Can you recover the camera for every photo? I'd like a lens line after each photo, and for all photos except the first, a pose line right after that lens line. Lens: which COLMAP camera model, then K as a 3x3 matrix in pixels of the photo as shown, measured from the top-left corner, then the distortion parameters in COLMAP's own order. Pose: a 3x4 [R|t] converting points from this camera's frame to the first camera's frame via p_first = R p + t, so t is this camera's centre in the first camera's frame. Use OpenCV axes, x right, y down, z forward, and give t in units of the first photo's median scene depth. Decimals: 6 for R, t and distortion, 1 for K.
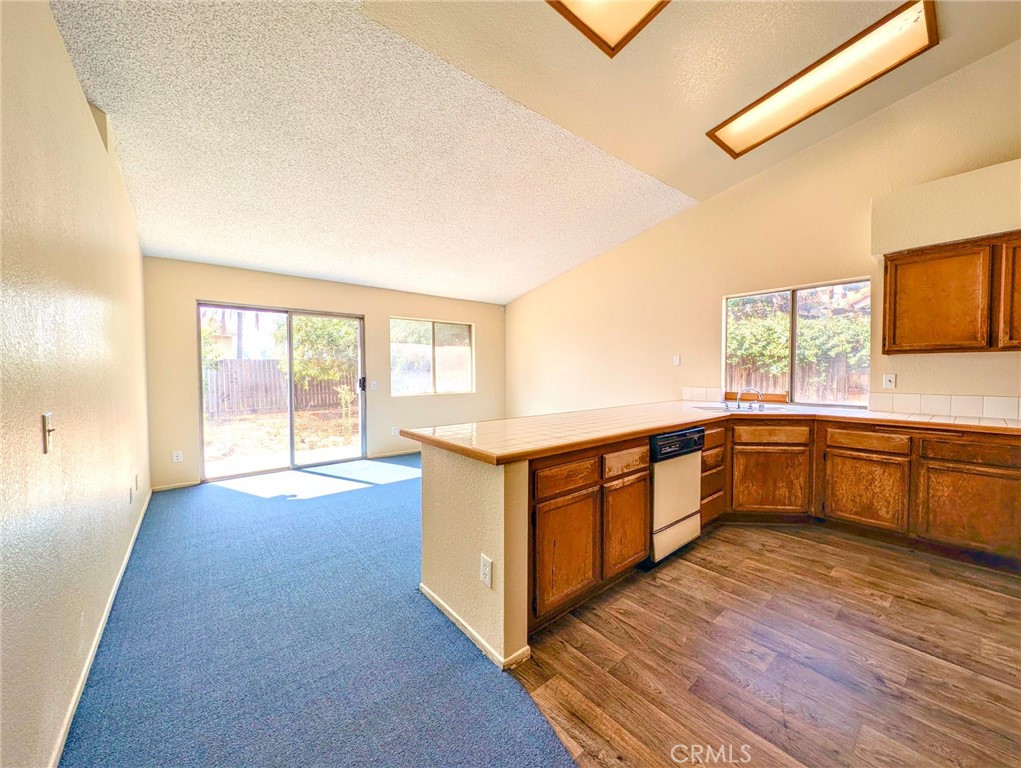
lens RADIAL K [[385.3, 0, 513.8], [0, 385.3, 381.7], [0, 0, 1]] dist [0.012337, -0.004060]
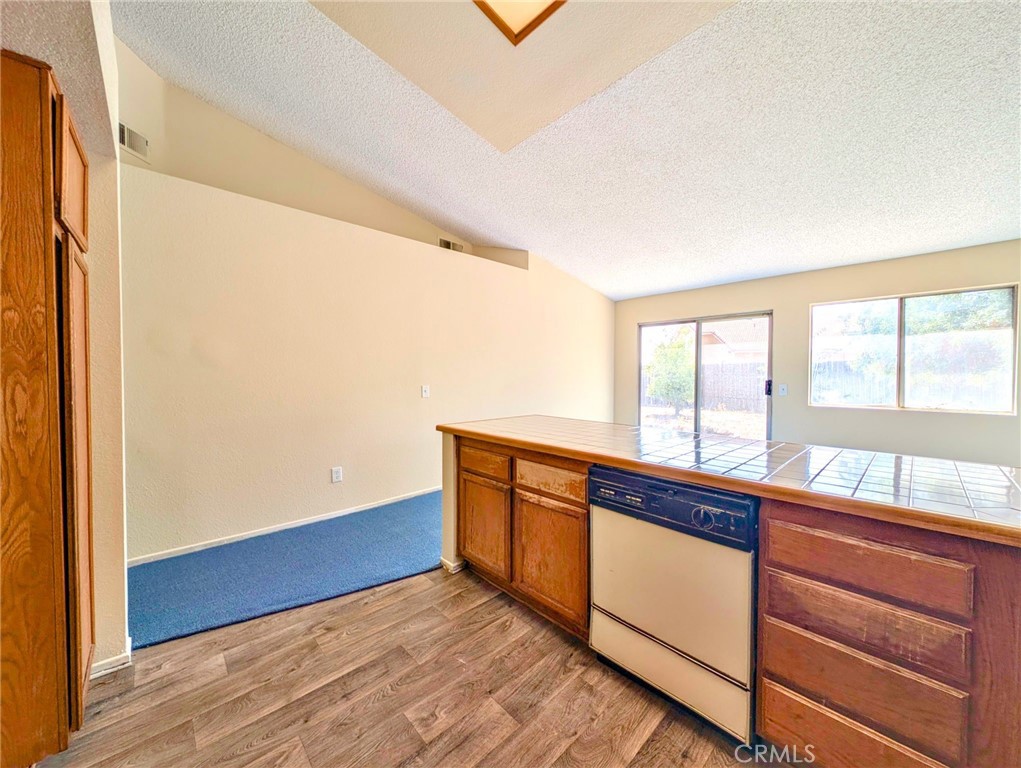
lens RADIAL K [[385.3, 0, 513.8], [0, 385.3, 381.7], [0, 0, 1]] dist [0.012337, -0.004060]
pose [[0.052204, 0.023389, -0.998362, 1.165299], [-0.029004, 0.999339, 0.021896, -0.024343], [0.998215, 0.027813, 0.052848, 0.905418]]
